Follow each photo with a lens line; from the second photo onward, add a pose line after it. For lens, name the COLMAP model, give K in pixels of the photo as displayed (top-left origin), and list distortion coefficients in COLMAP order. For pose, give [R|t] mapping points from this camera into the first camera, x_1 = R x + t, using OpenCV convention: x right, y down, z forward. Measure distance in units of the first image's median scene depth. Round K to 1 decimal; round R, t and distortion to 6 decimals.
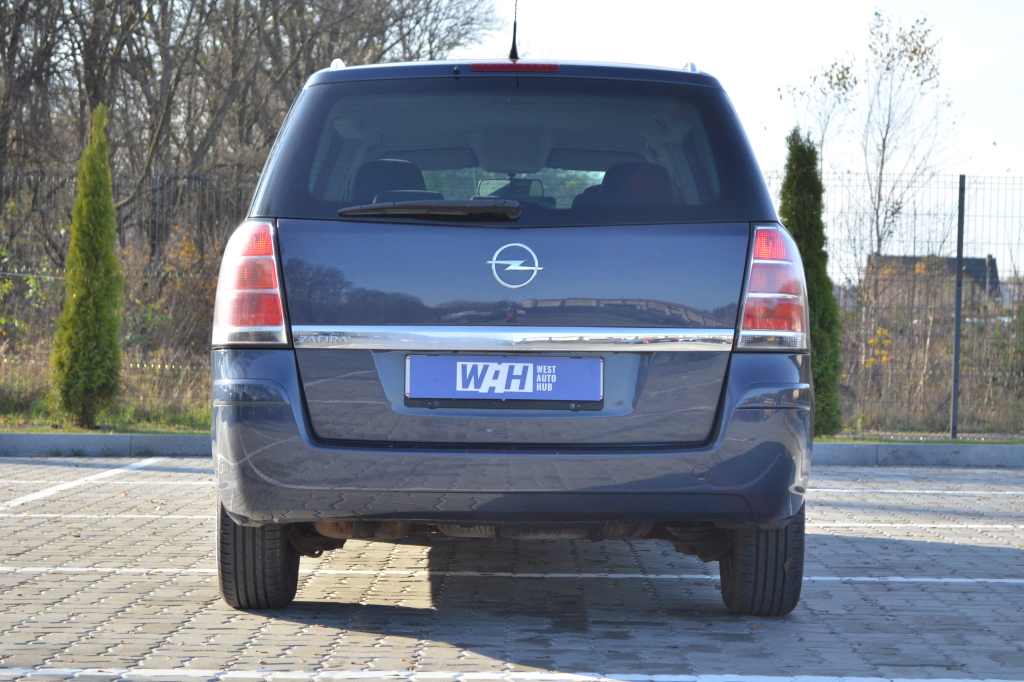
lens RADIAL K [[2469.8, 0, 516.2], [0, 2469.8, 373.0], [0, 0, 1]] dist [0.014109, 0.154363]
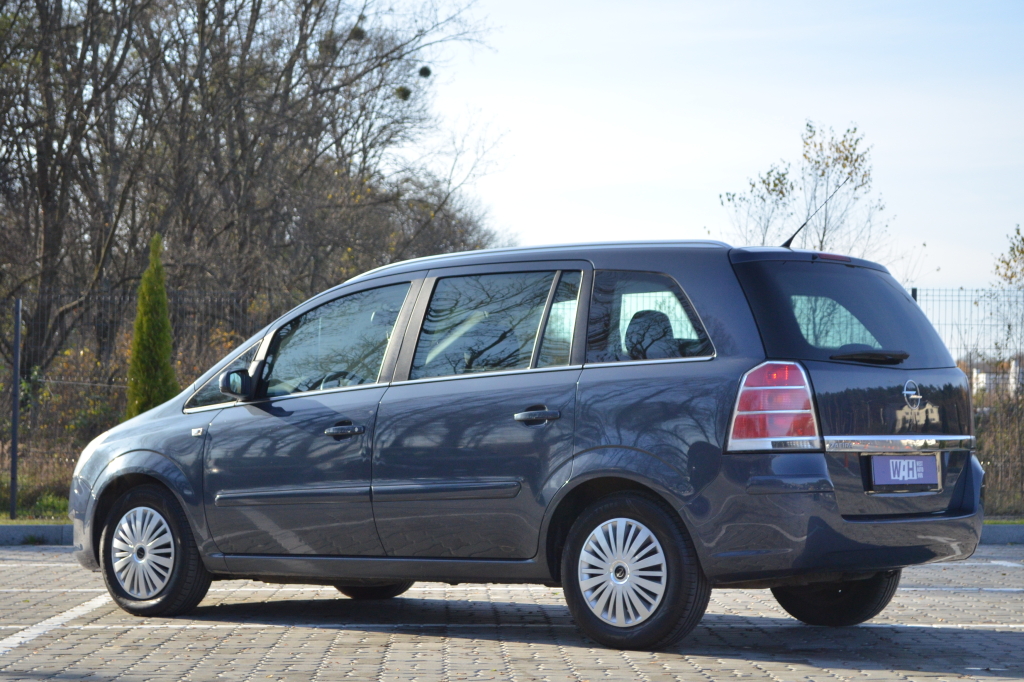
lens RADIAL K [[2469.8, 0, 516.2], [0, 2469.8, 373.0], [0, 0, 1]] dist [0.014109, 0.154363]
pose [[0.999441, -0.009345, 0.032097, -0.039624], [0.010514, 0.999280, -0.036457, -0.001435], [-0.031733, 0.036774, 0.998820, -0.130824]]
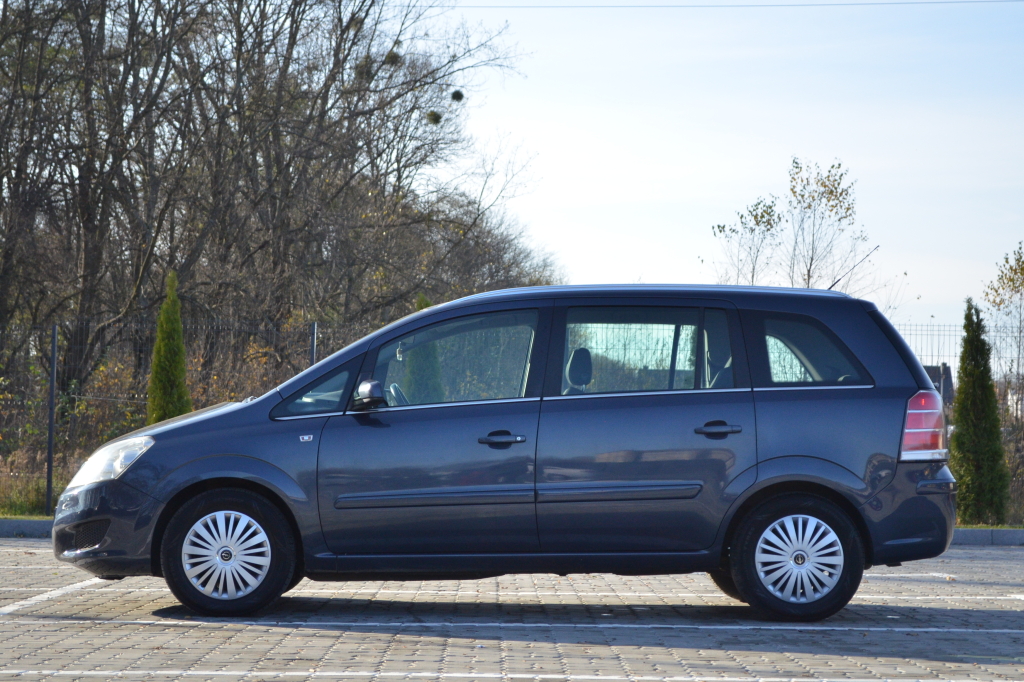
lens RADIAL K [[2480.3, 0, 512.0], [0, 2480.3, 341.0], [0, 0, 1]] dist [0.002789, 0.574608]
pose [[0.999908, -0.001166, 0.013502, -0.006141], [0.001920, 0.998431, -0.055959, 0.003287], [-0.013415, 0.055980, 0.998342, -0.310941]]
